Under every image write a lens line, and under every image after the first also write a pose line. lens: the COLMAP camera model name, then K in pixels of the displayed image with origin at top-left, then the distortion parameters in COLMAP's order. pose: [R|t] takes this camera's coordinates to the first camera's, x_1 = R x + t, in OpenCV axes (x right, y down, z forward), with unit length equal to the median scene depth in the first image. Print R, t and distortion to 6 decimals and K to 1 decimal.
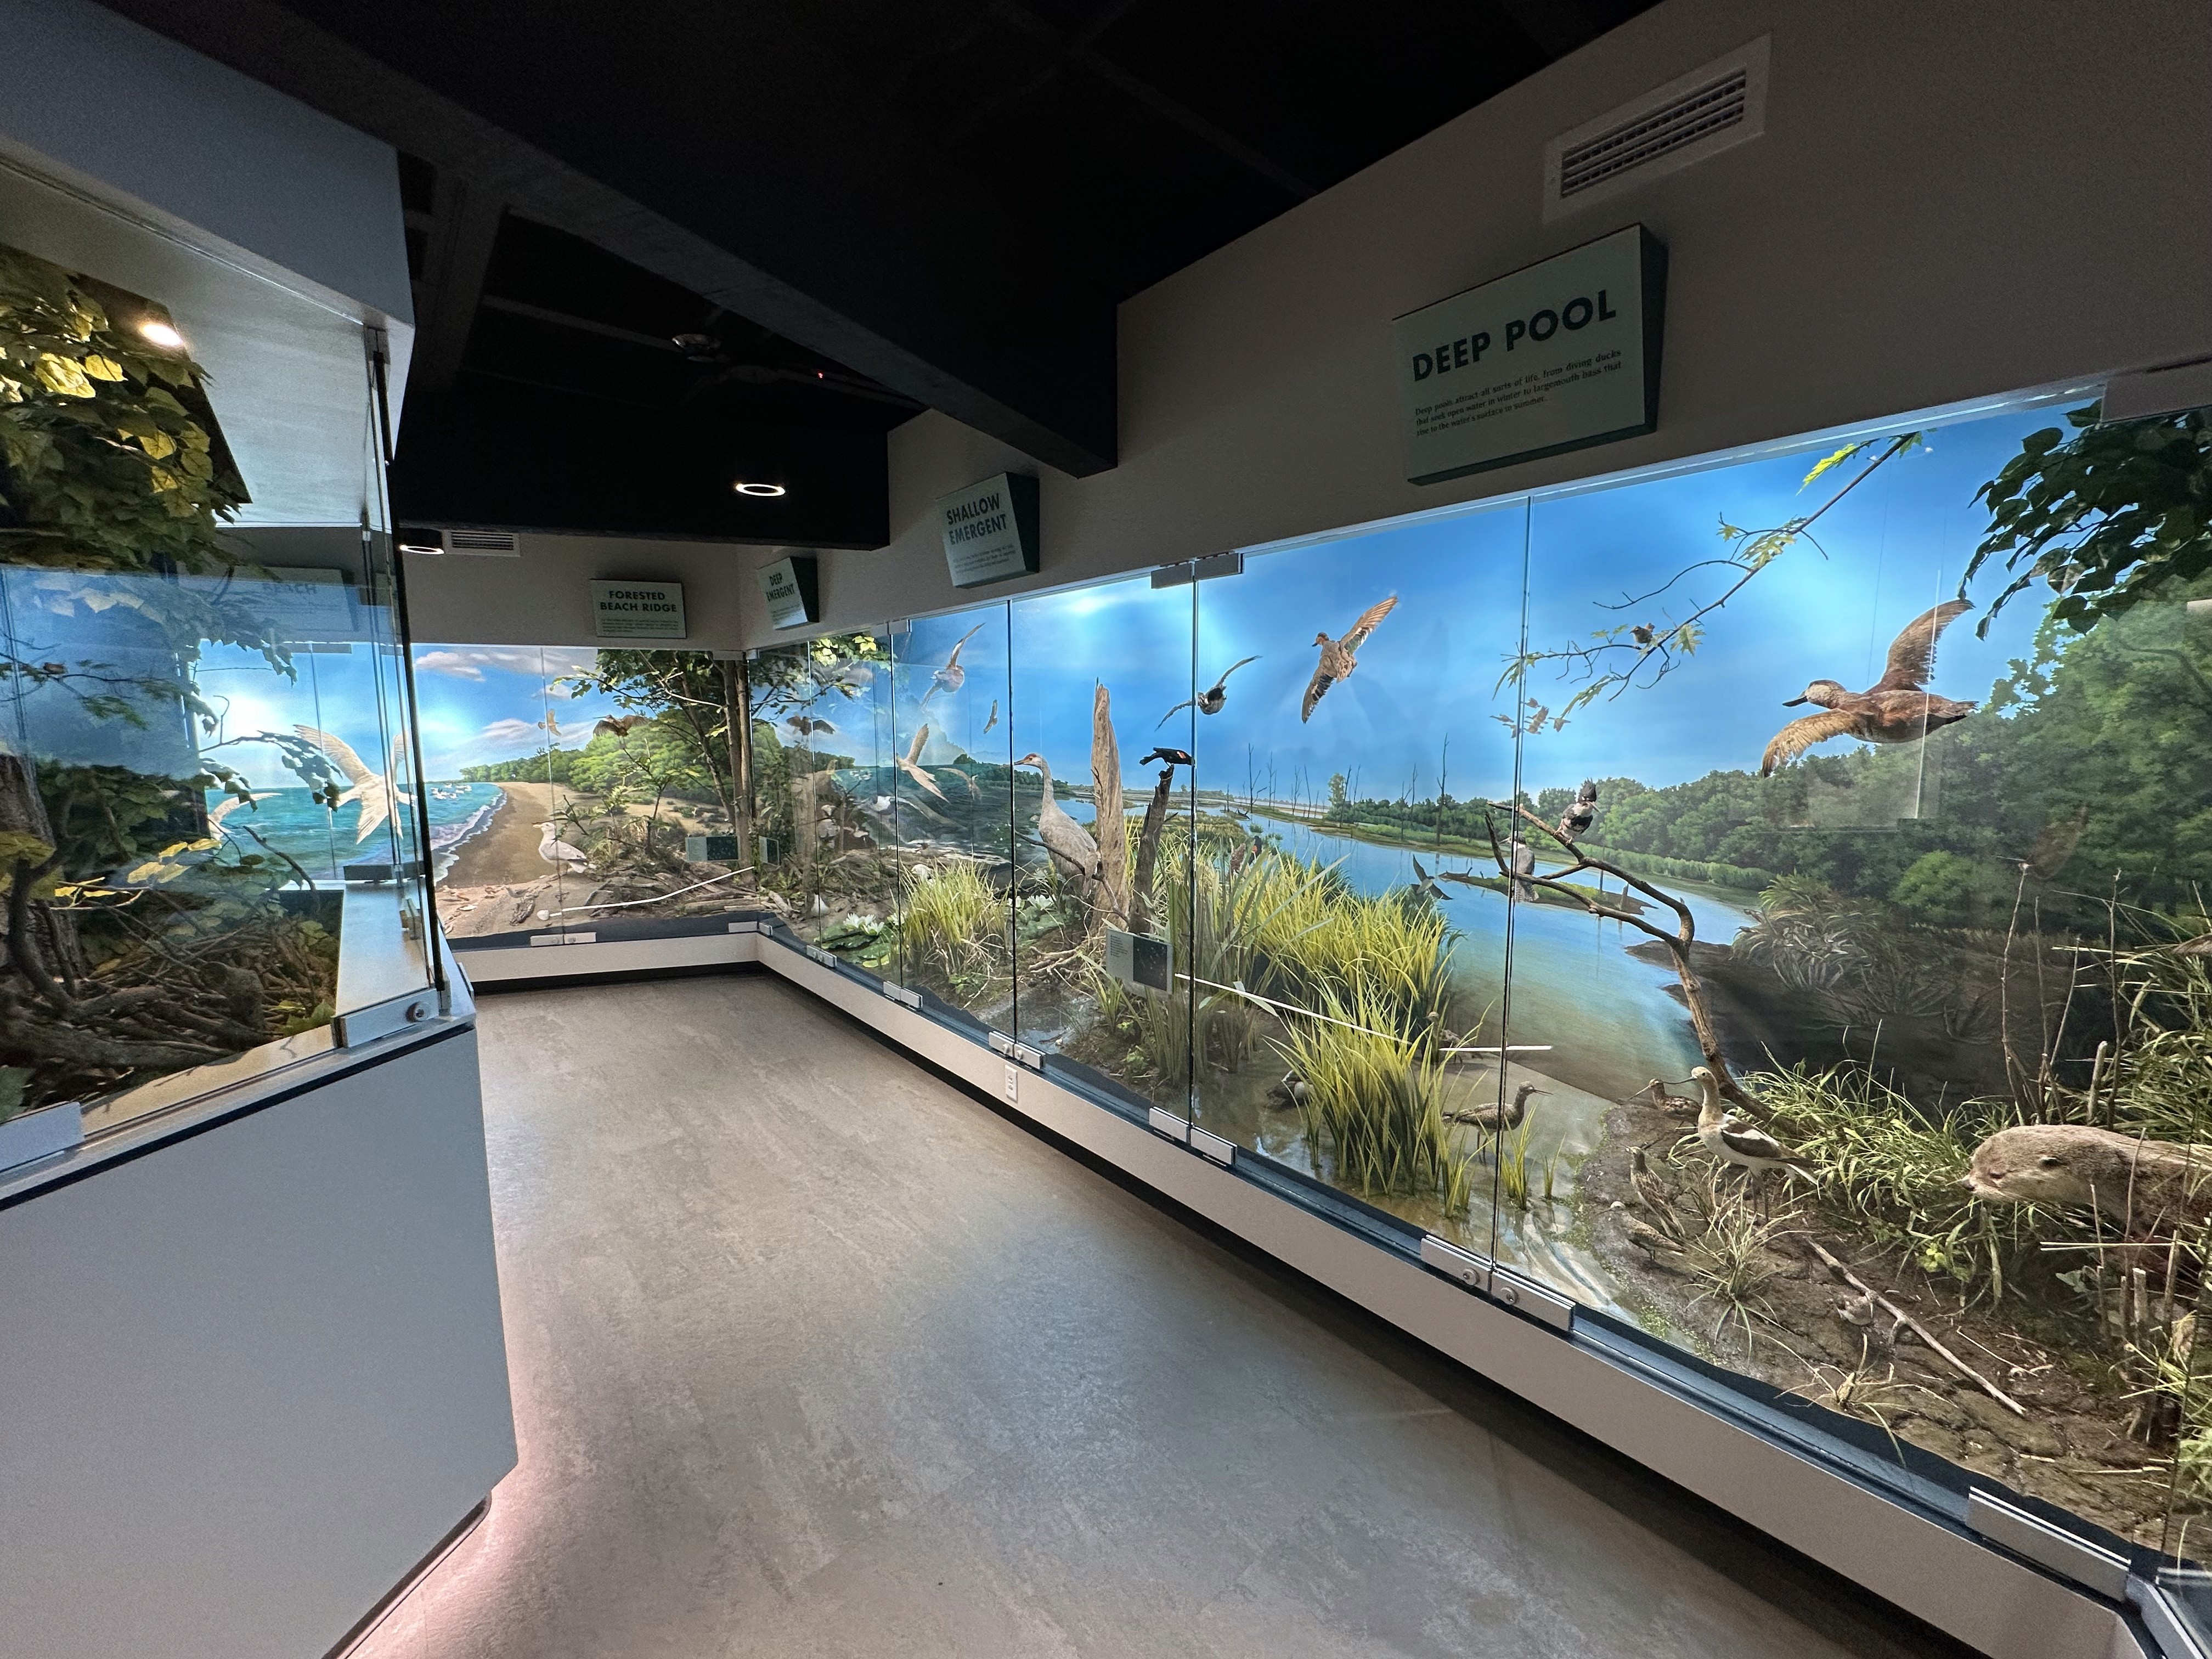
lens RADIAL K [[886.1, 0, 1106.0], [0, 886.1, 829.5], [0, 0, 1]] dist [-0.001478, 0.000693]
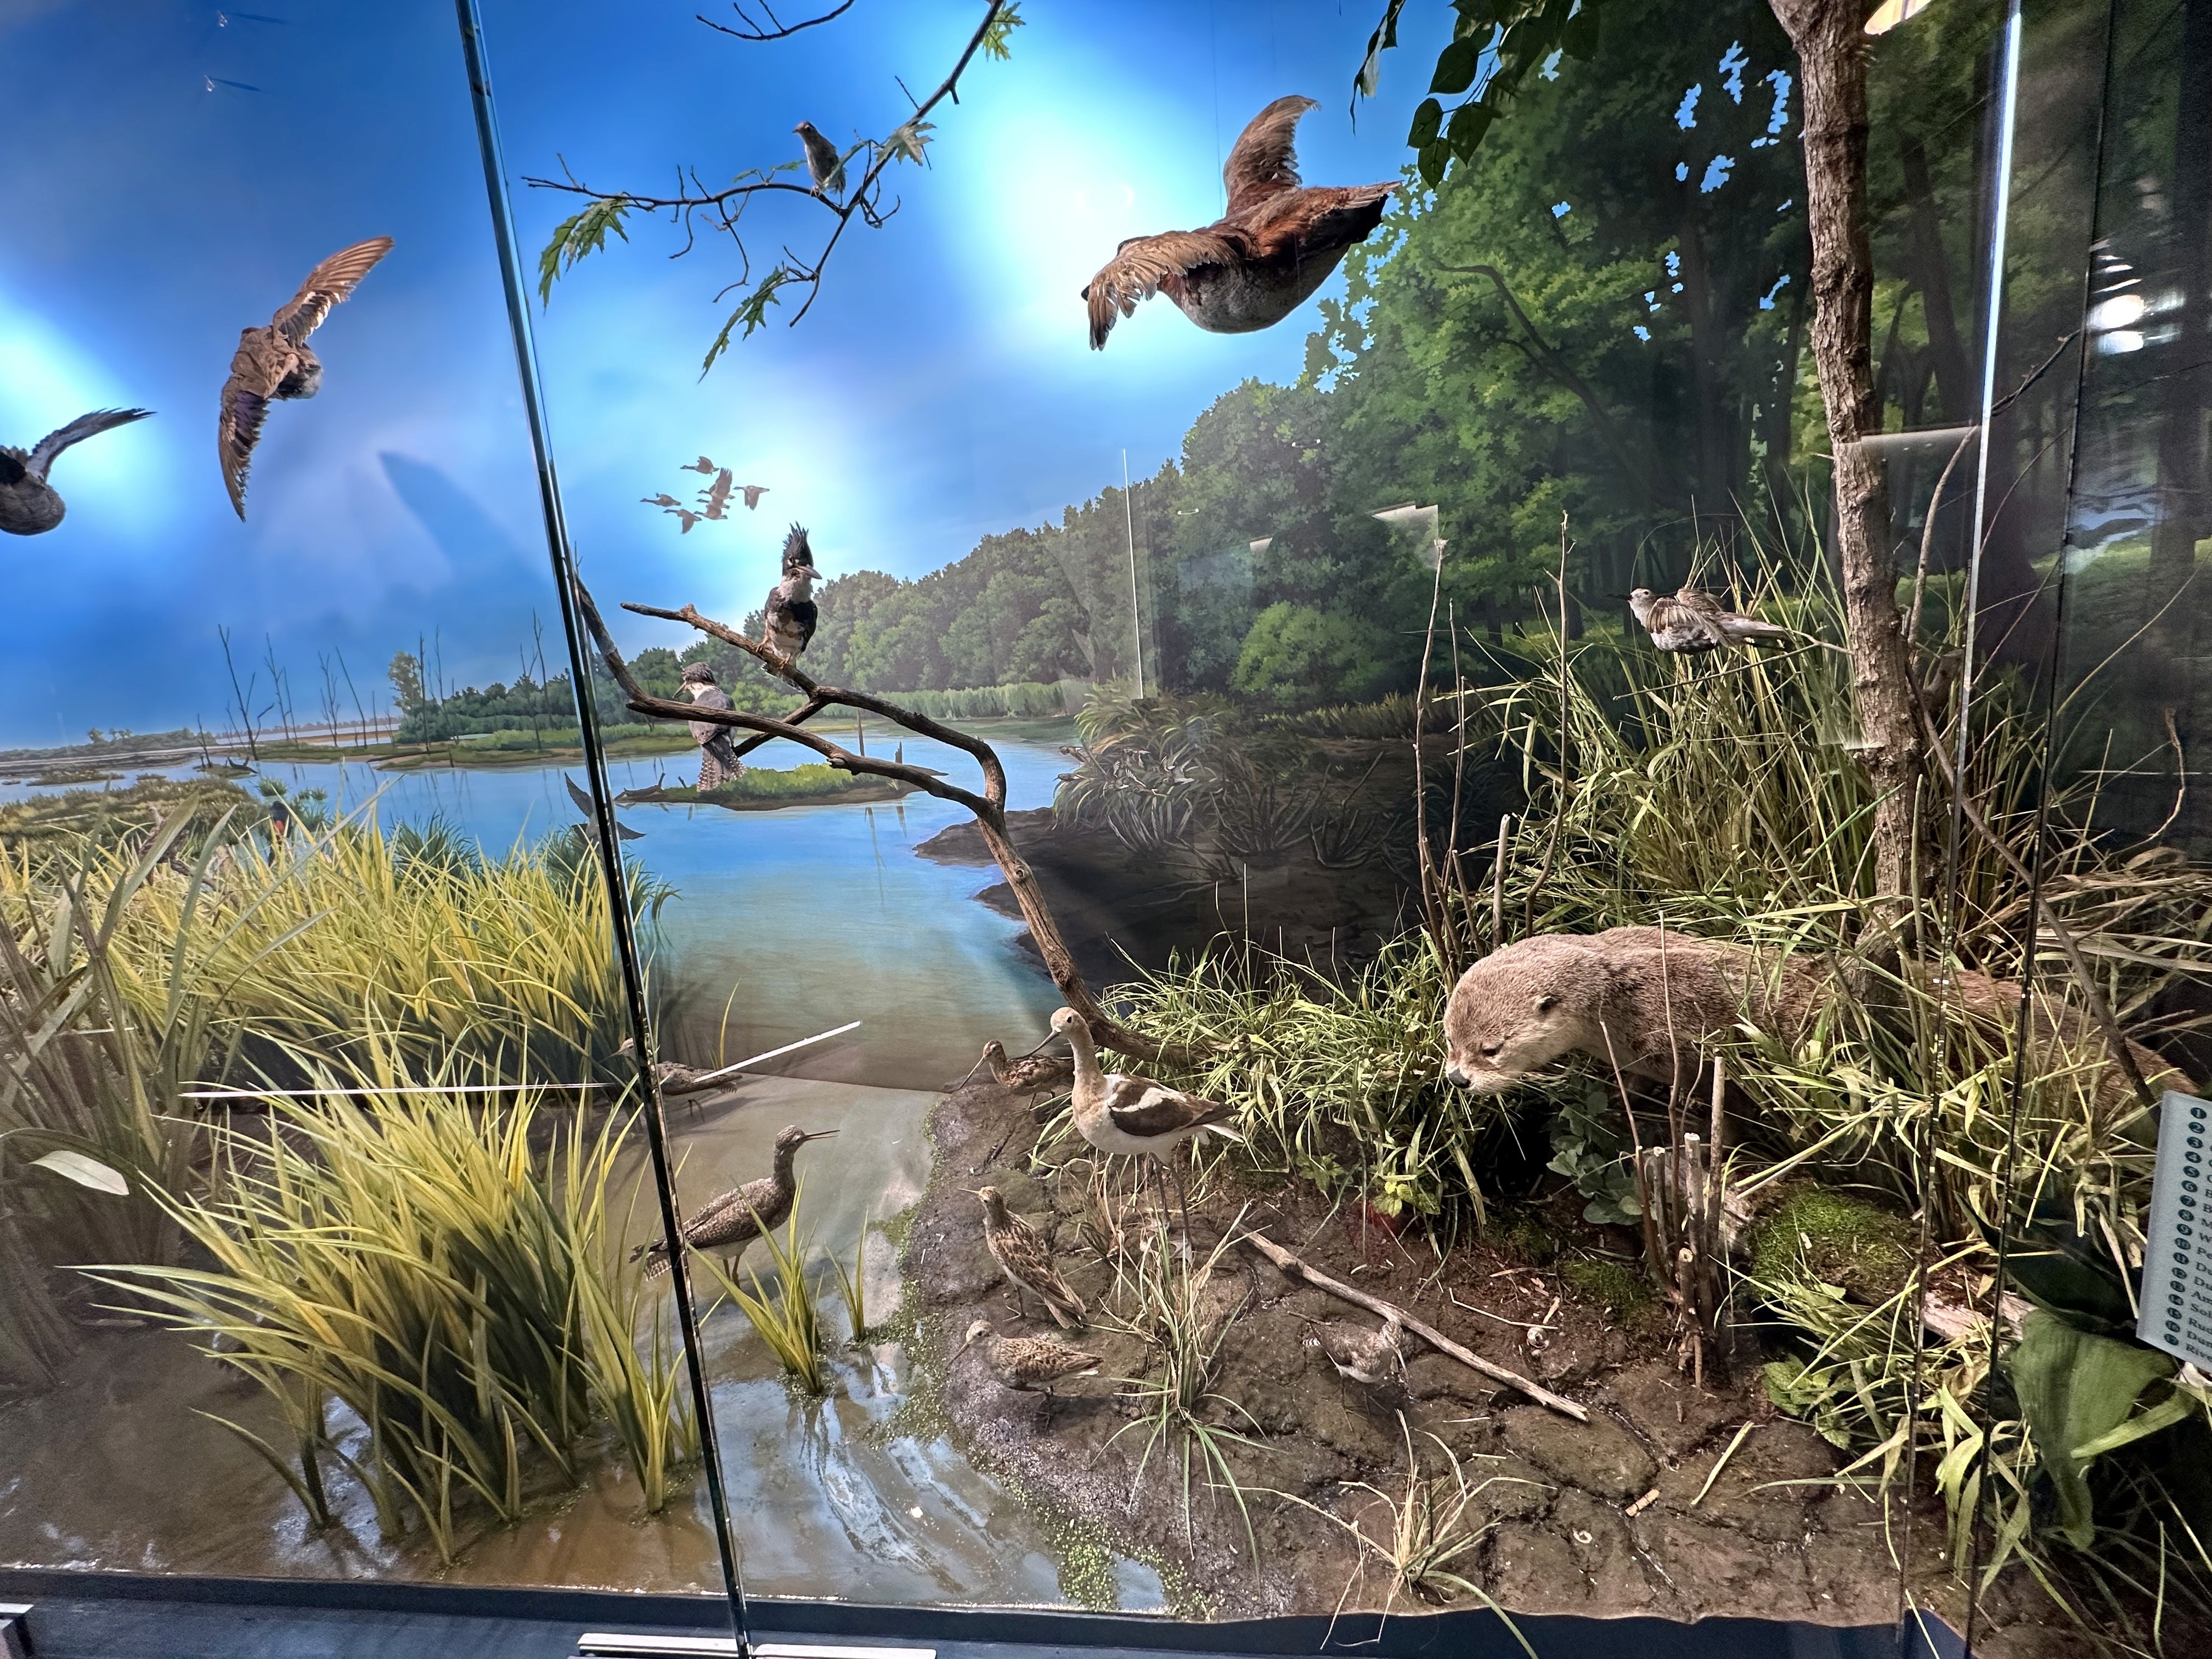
lens RADIAL K [[886.1, 0, 1106.0], [0, 886.1, 829.5], [0, 0, 1]] dist [-0.001478, 0.000693]
pose [[0.725700, -0.159192, 0.669341, 0.339453], [0.154902, 0.985690, 0.066486, 0.126093], [-0.670346, 0.055433, 0.739975, 0.563984]]
